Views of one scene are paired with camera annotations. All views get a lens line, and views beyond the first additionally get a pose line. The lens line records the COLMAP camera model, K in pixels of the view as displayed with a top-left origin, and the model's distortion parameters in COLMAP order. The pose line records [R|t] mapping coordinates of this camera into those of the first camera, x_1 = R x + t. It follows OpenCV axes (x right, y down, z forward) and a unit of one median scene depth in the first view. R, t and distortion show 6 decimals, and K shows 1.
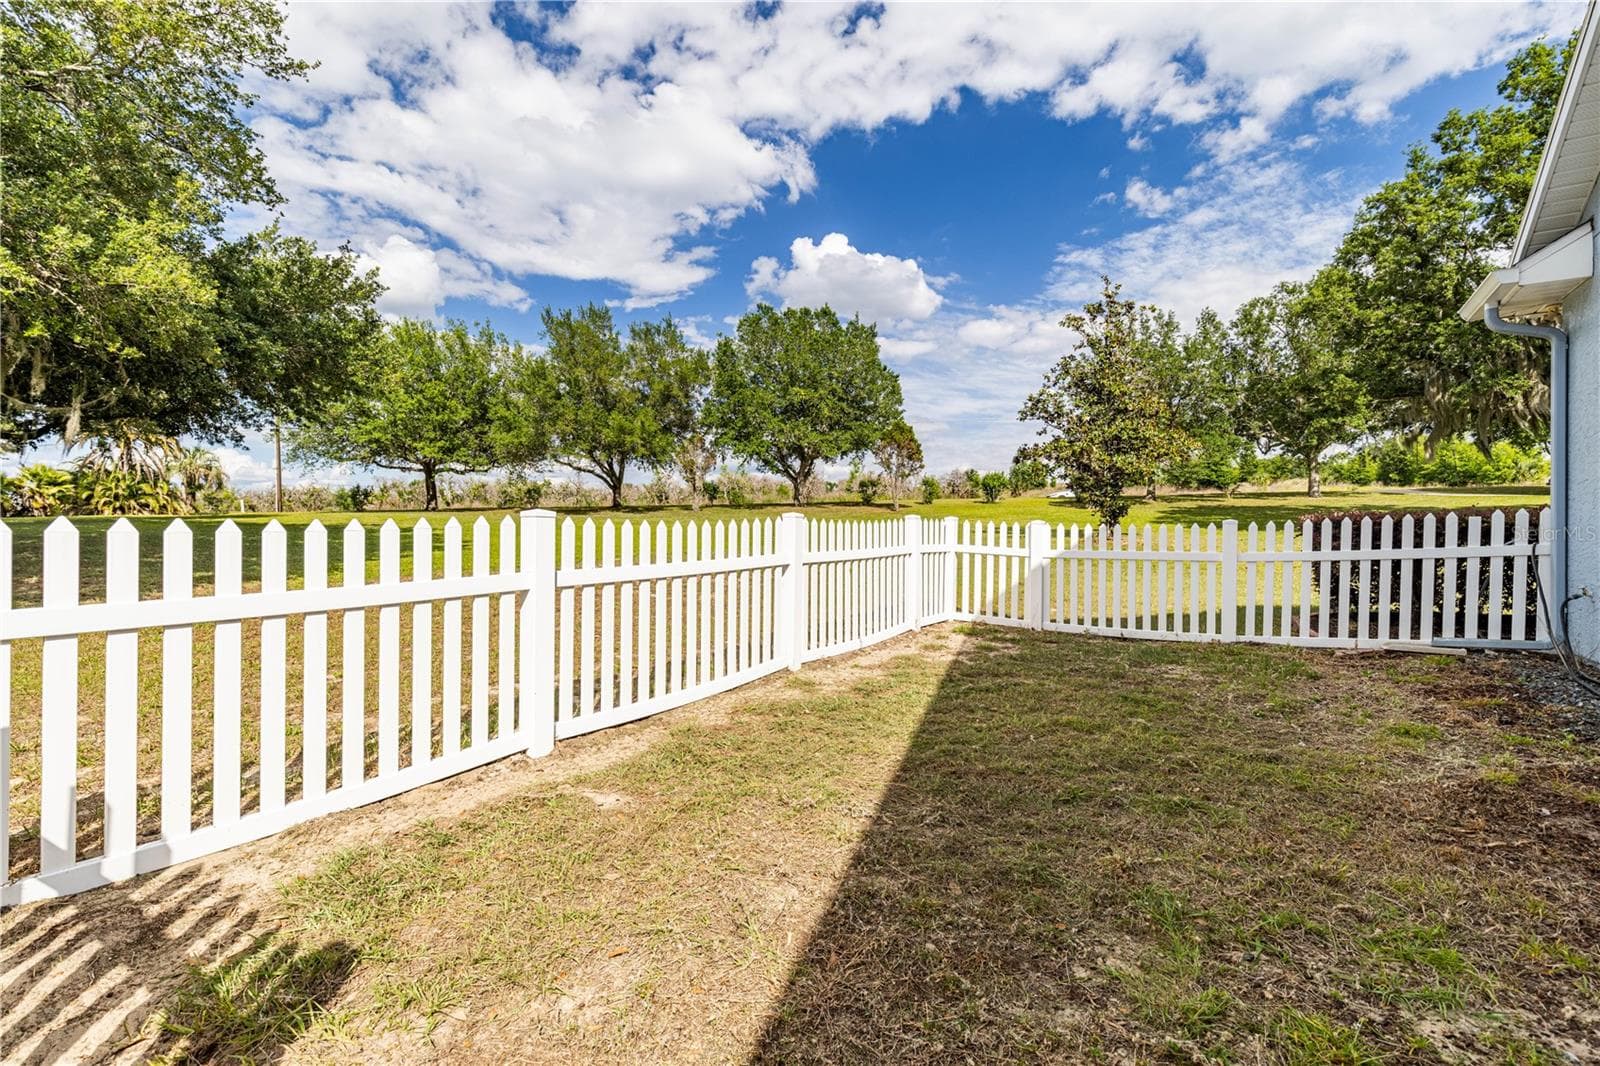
lens RADIAL K [[722.0, 0, 806.4], [0, 722.0, 539.3], [0, 0, 1]] dist [0.004089, -0.000203]
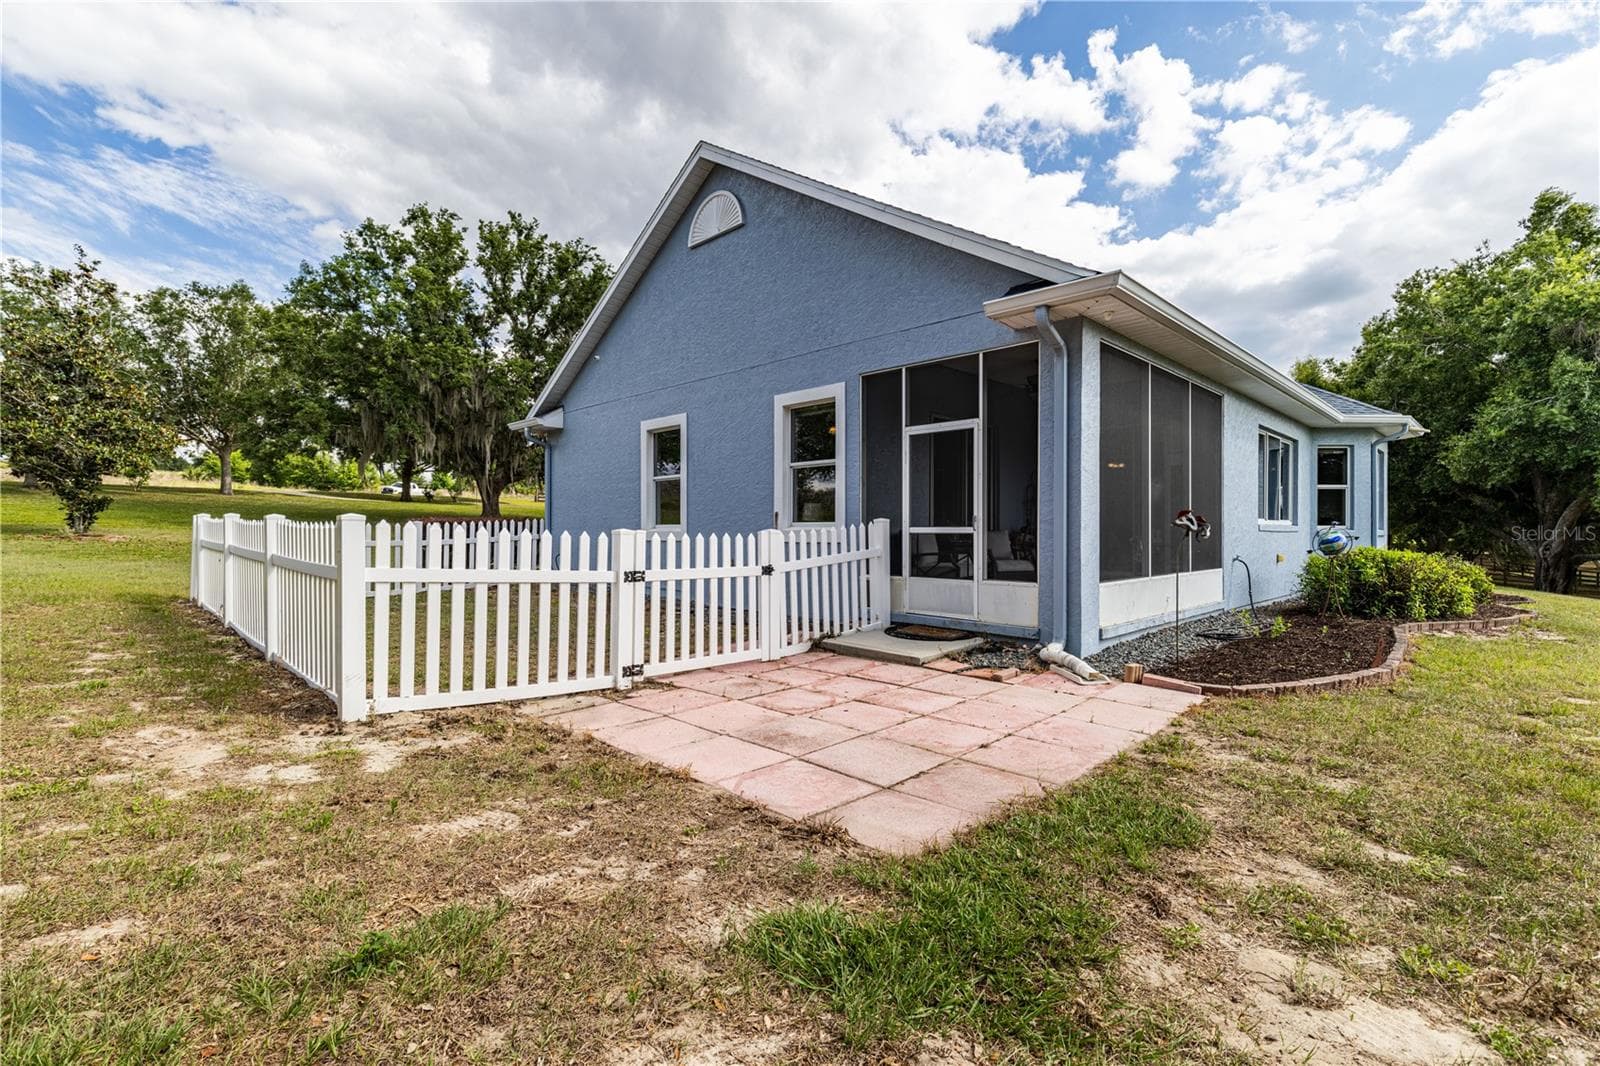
lens RADIAL K [[722.0, 0, 796.8], [0, 722.0, 530.3], [0, 0, 1]] dist [0.004089, -0.000203]
pose [[0.215602, -0.001318, 0.976481, -0.149487], [0.008399, 0.999965, -0.000504, 0.000615], [-0.976445, 0.008310, 0.215605, -0.038656]]
